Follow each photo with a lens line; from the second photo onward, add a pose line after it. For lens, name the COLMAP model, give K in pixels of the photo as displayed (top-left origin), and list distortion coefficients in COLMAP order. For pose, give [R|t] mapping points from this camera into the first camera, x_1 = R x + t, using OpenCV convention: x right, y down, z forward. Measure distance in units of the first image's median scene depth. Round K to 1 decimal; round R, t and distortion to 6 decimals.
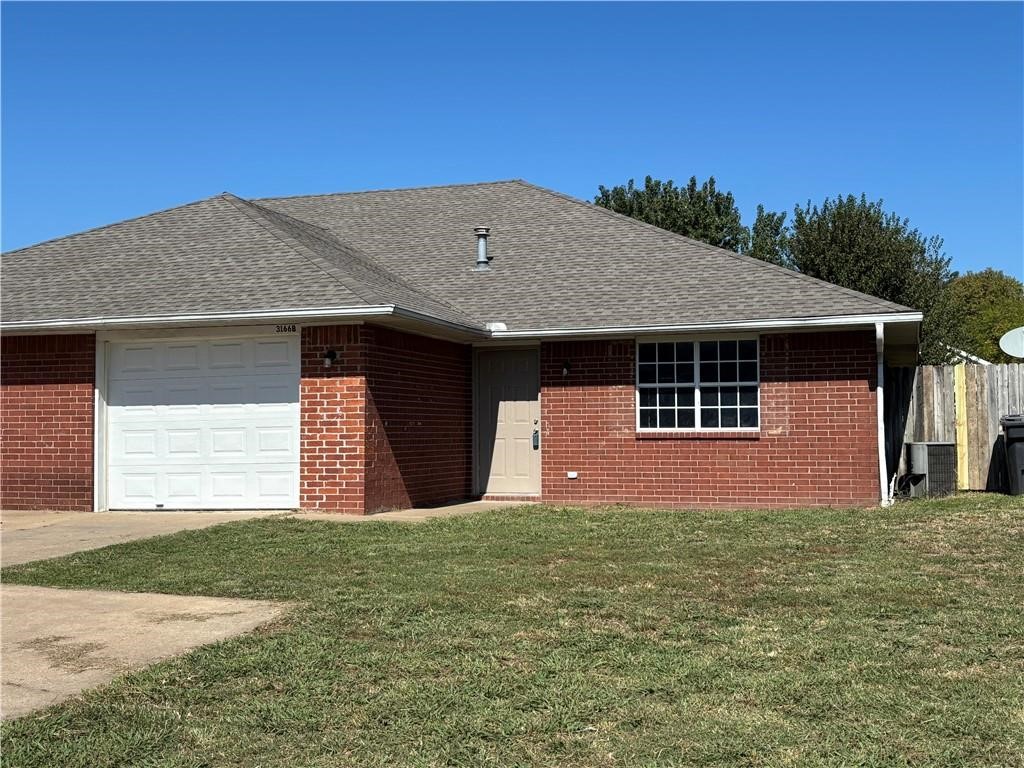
lens RADIAL K [[1217.4, 0, 512.4], [0, 1217.4, 381.4], [0, 0, 1]] dist [0.007699, 0.000000]
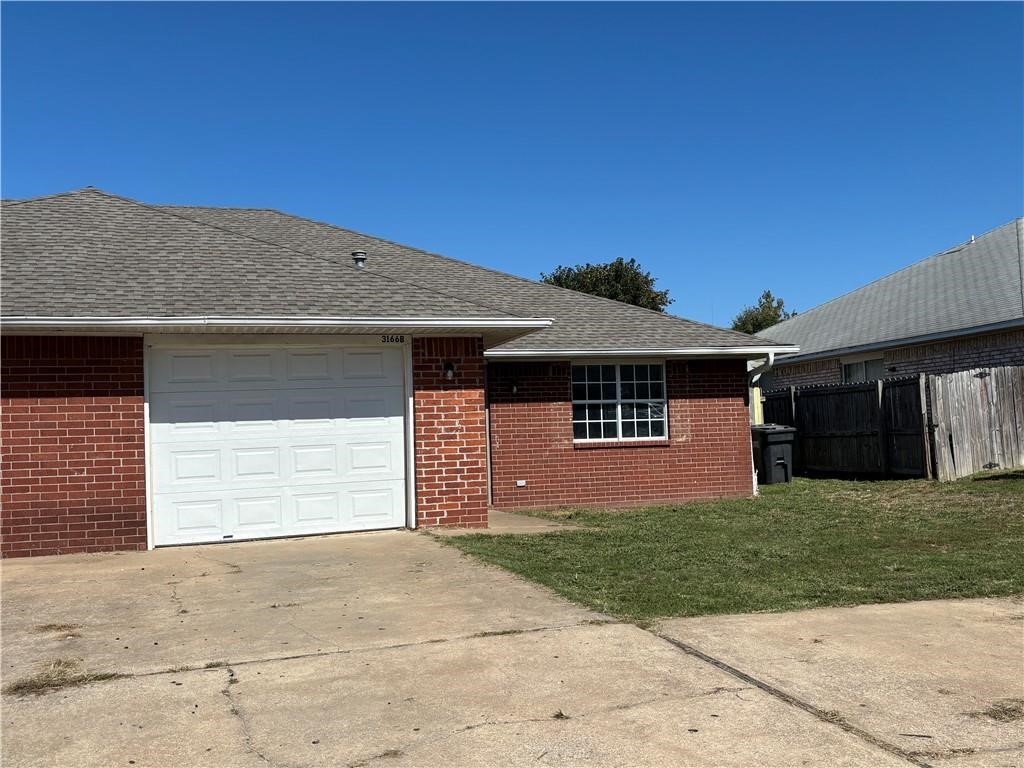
lens RADIAL K [[1020.6, 0, 512.0], [0, 1020.6, 385.9], [0, 0, 1]] dist [0.013136, 0.000000]
pose [[0.805579, 0.012110, 0.592365, -0.550079], [0.003710, 0.999668, -0.025482, 0.013373], [-0.592477, 0.022725, 0.805267, 0.282711]]
